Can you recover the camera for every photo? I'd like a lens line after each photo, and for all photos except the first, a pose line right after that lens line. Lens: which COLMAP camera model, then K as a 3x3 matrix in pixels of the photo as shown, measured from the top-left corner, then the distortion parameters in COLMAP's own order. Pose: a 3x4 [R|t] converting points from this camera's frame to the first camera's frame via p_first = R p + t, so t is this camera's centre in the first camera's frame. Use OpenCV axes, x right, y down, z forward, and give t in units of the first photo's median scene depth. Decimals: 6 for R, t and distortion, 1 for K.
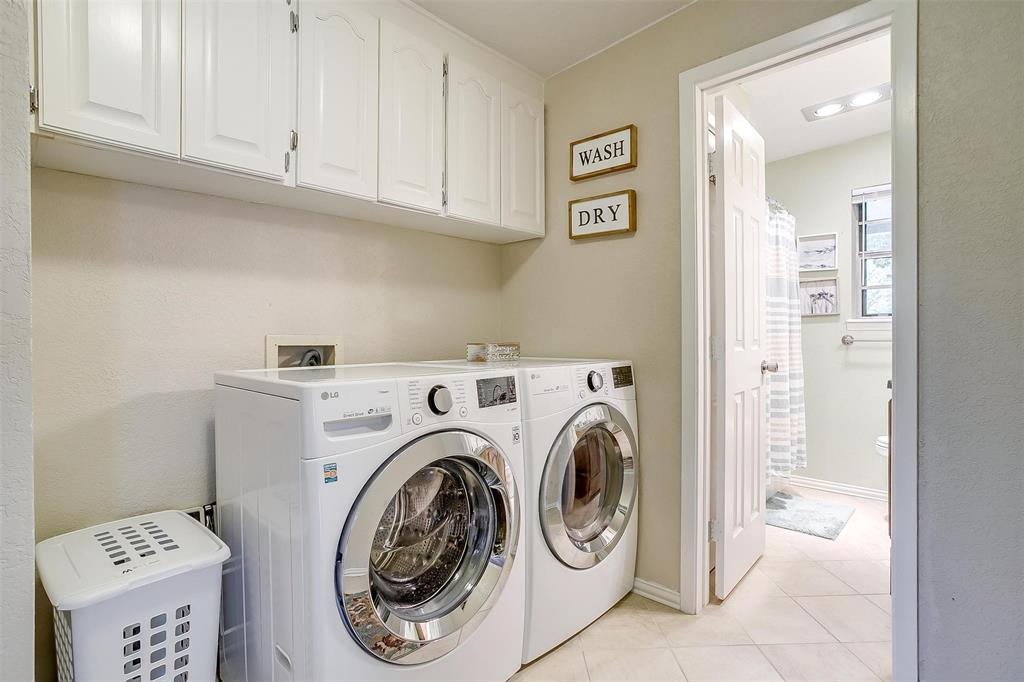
lens RADIAL K [[499.5, 0, 515.0], [0, 499.5, 341.3], [0, 0, 1]] dist [-0.050698, 0.023005]
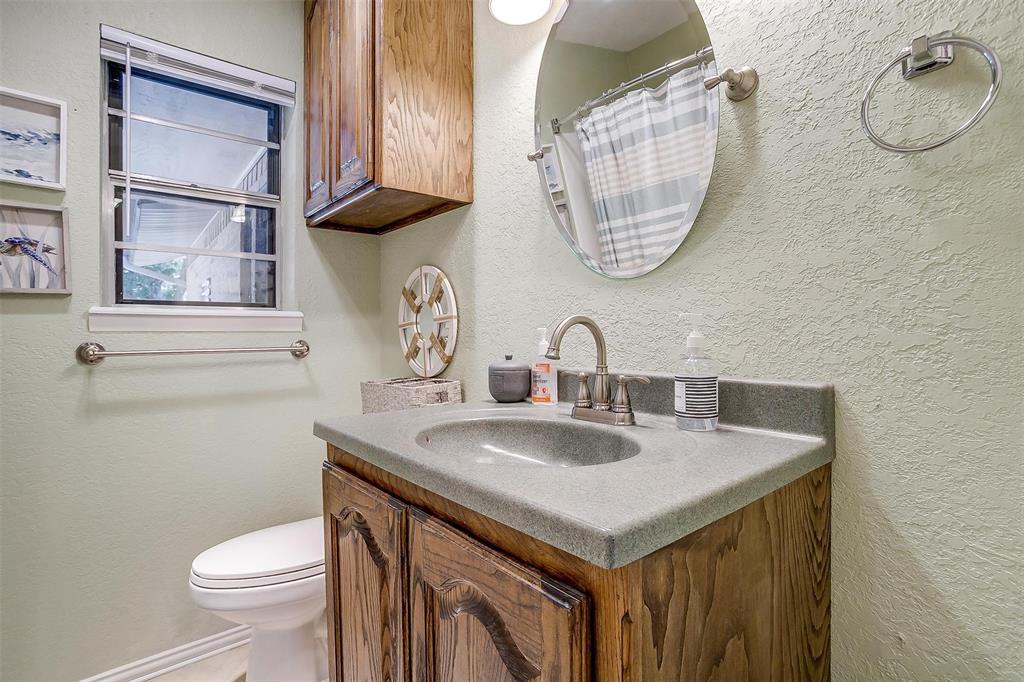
lens RADIAL K [[499.5, 0, 514.6], [0, 499.5, 339.2], [0, 0, 1]] dist [-0.050698, 0.023005]
pose [[0.122667, 0.000737, 0.992448, 0.279755], [0.010386, 0.999944, -0.002027, -0.010541], [-0.992394, 0.010556, 0.122652, 0.551682]]
